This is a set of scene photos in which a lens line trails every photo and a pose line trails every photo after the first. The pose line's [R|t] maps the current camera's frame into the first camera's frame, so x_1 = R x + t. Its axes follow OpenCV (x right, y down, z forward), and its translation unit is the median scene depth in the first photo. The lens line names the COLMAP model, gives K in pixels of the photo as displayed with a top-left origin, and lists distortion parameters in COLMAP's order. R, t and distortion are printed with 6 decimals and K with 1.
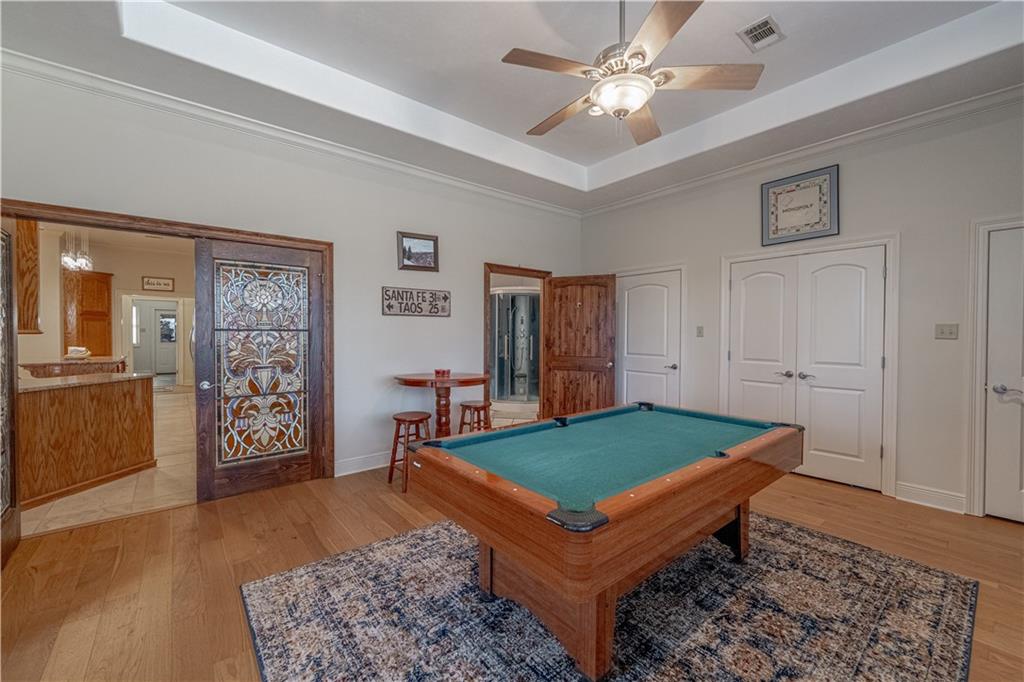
lens RADIAL K [[412.1, 0, 510.0], [0, 412.1, 339.1], [0, 0, 1]] dist [-0.001012, 0.000380]
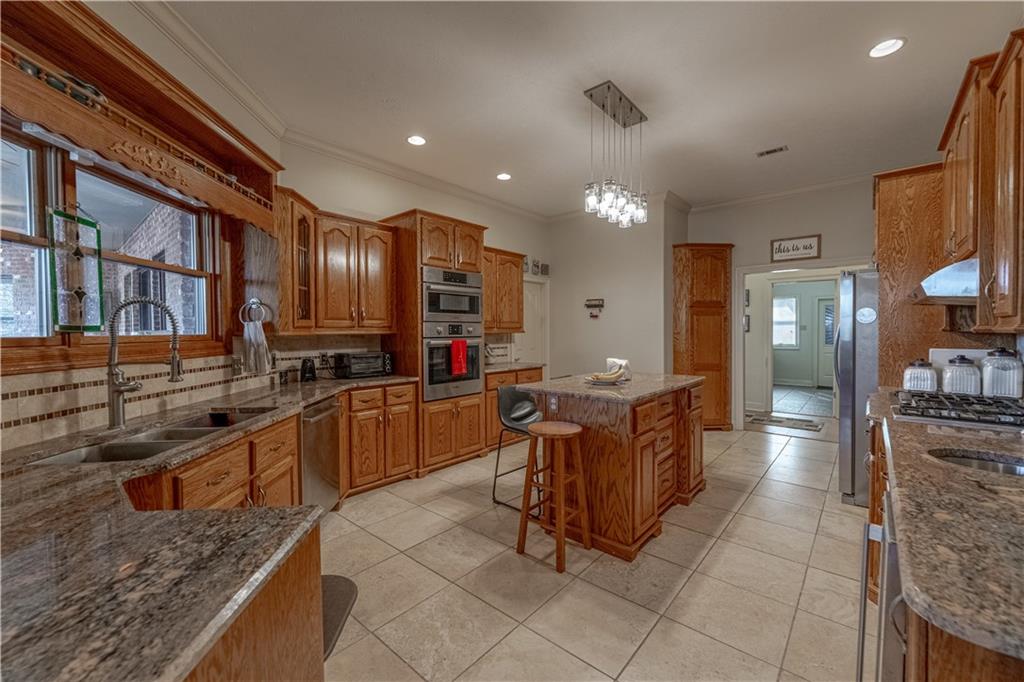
lens RADIAL K [[412.1, 0, 516.0], [0, 412.1, 339.8], [0, 0, 1]] dist [-0.001012, 0.000380]
pose [[0.173536, 0.014242, -0.984725, -0.373310], [-0.006678, 0.999889, 0.013284, -0.009181], [0.984805, 0.004271, 0.173612, 0.554086]]
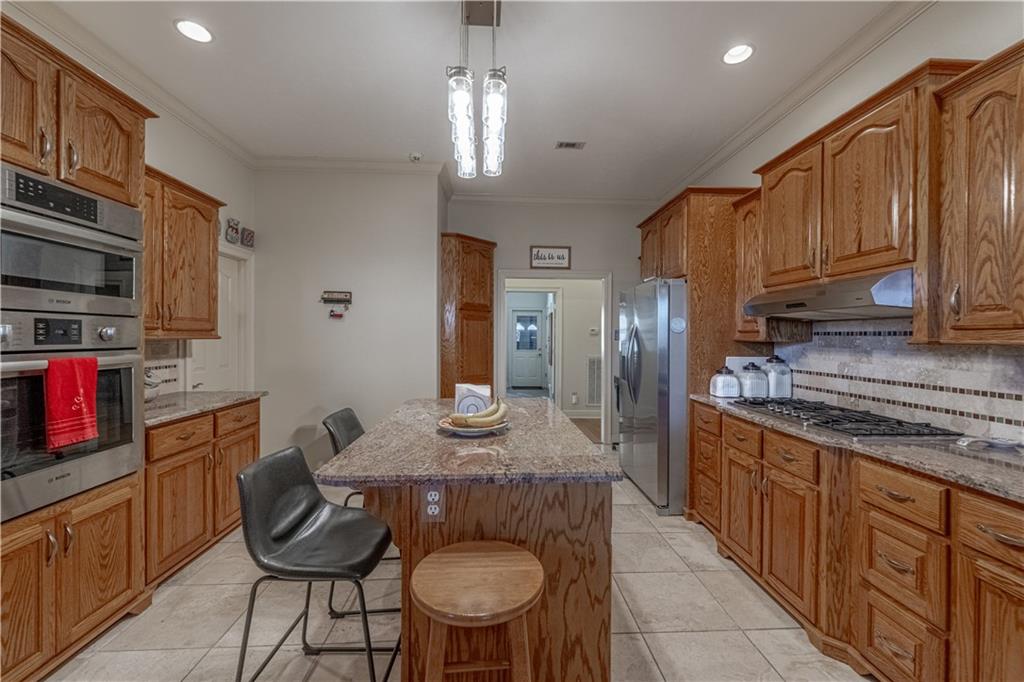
lens RADIAL K [[412.1, 0, 515.1], [0, 412.1, 338.5], [0, 0, 1]] dist [-0.001012, 0.000380]
pose [[0.804850, 0.001740, -0.593475, -0.593282], [-0.008597, 0.999925, -0.008726, -0.011372], [0.593416, 0.012126, 0.804805, 0.538803]]
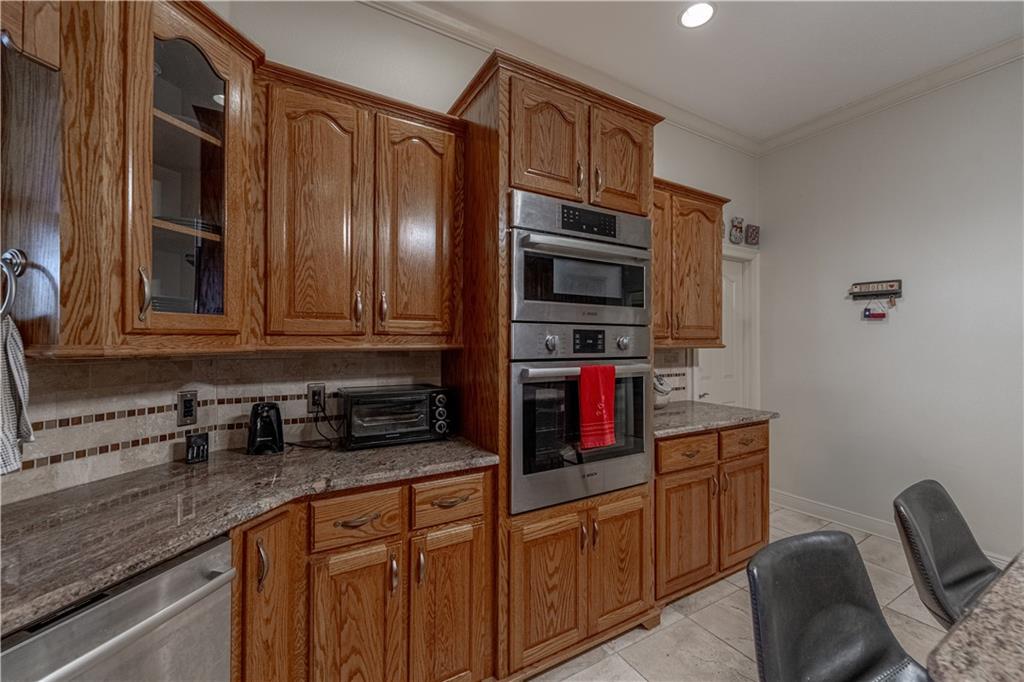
lens RADIAL K [[412.1, 0, 514.3], [0, 412.1, 337.8], [0, 0, 1]] dist [-0.001012, 0.000380]
pose [[-0.159685, -0.017307, -0.987016, -0.668904], [-0.015896, 0.999762, -0.014959, -0.012517], [0.987040, 0.013301, -0.159922, 0.564463]]
